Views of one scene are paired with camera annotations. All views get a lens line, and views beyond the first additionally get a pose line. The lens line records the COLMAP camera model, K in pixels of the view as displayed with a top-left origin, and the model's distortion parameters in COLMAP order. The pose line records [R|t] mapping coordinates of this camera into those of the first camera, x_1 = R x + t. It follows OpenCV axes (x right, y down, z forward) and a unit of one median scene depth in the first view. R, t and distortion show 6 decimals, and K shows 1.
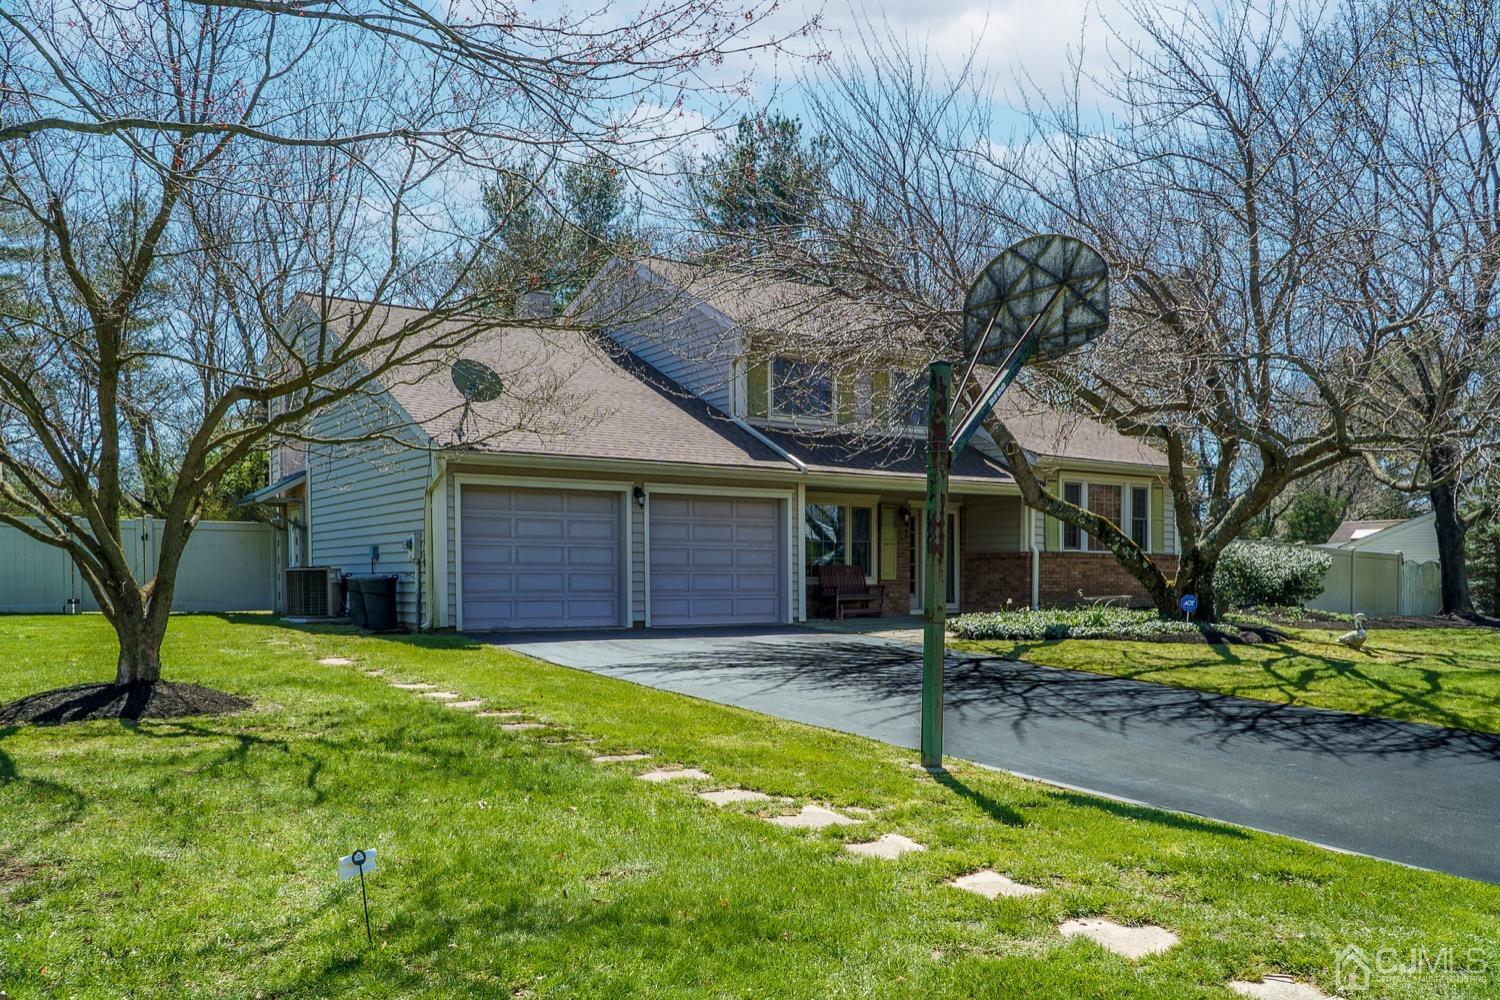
lens RADIAL K [[1225.0, 0, 750.8], [0, 1225.0, 505.6], [0, 0, 1]] dist [0.005612, -0.004705]
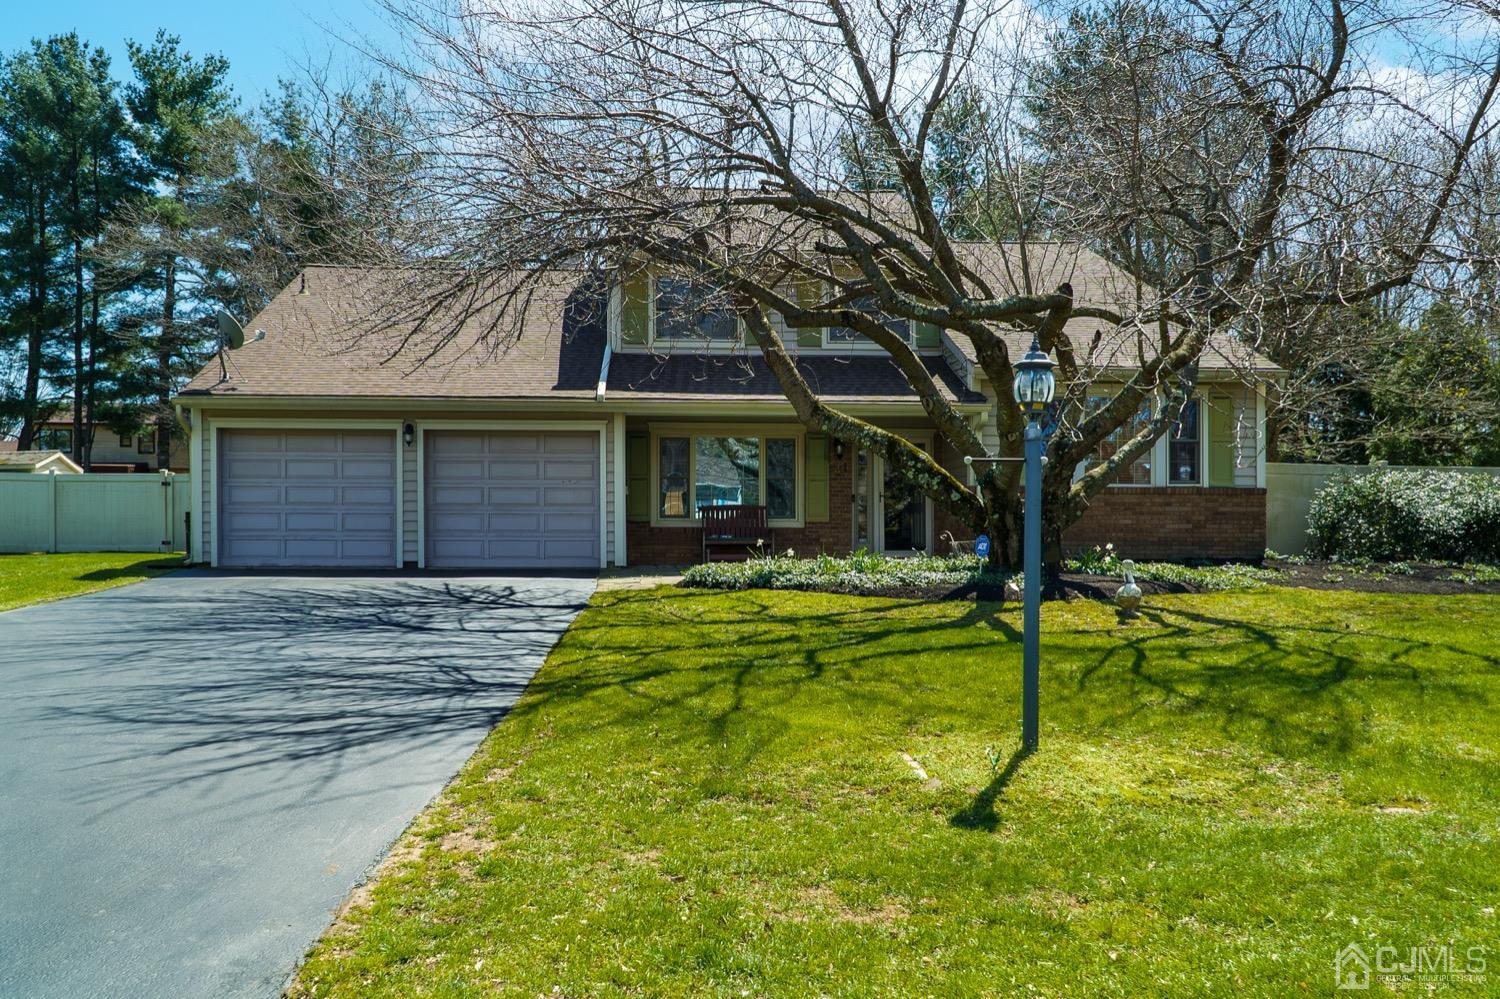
lens RADIAL K [[1225.0, 0, 749.4], [0, 1225.0, 505.6], [0, 0, 1]] dist [0.005612, -0.004705]
pose [[0.861235, -0.012952, -0.508042, 0.592113], [0.028742, 0.999317, 0.023246, 0.032080], [0.507393, -0.034623, 0.861019, 0.272179]]
